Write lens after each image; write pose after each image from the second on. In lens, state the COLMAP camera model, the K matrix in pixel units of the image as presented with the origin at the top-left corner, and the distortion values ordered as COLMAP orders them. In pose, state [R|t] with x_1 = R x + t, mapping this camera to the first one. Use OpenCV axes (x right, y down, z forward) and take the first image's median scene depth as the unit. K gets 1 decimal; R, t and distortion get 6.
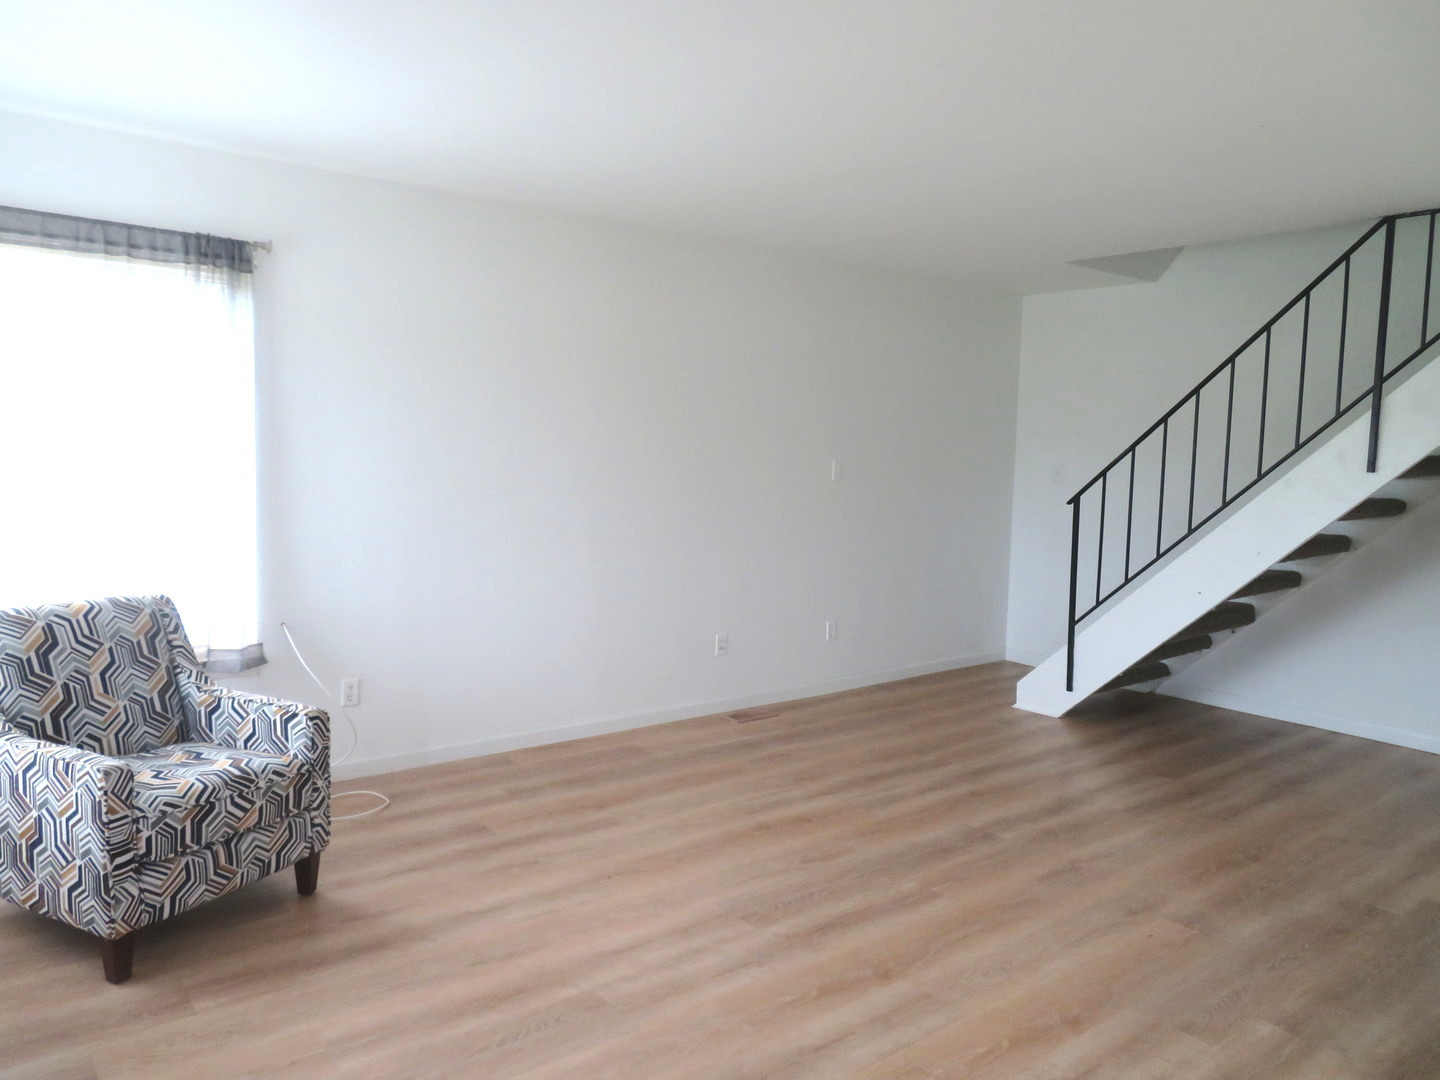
lens RADIAL K [[1026.7, 0, 713.2], [0, 1026.7, 542.3], [0, 0, 1]] dist [-0.007050, 0.006613]
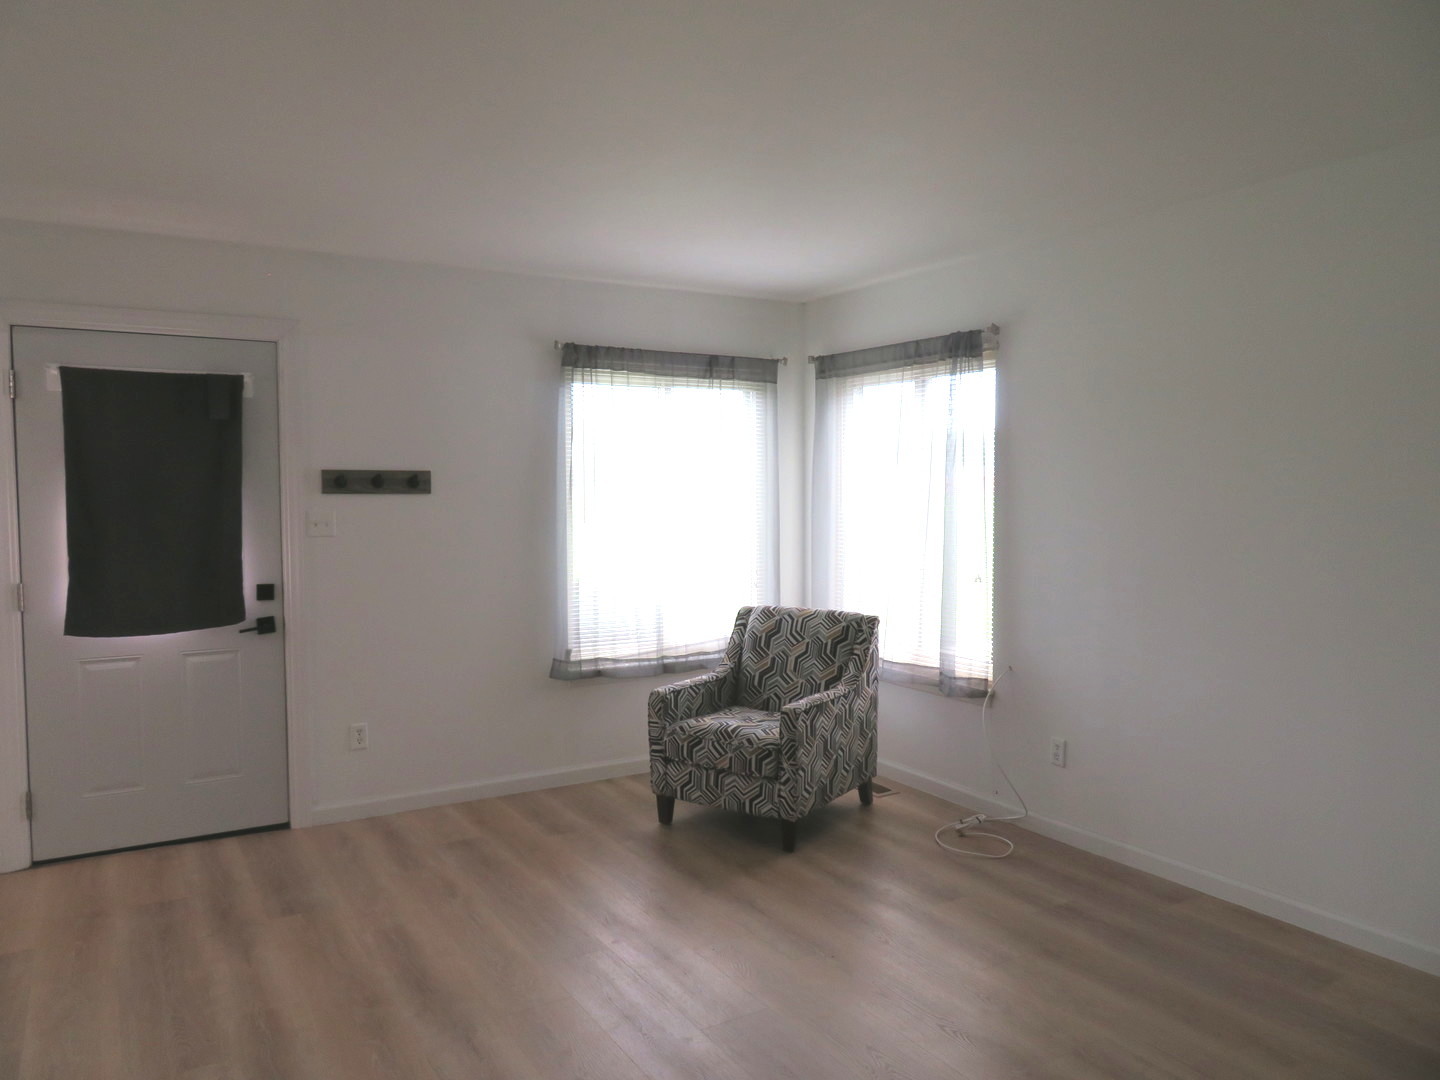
lens RADIAL K [[1026.7, 0, 713.9], [0, 1026.7, 538.1], [0, 0, 1]] dist [-0.007050, 0.006613]
pose [[-0.121718, 0.021963, -0.992322, 0.895842], [-0.088776, 0.995507, 0.032923, -0.083675], [0.988587, 0.092102, -0.119221, 1.033177]]
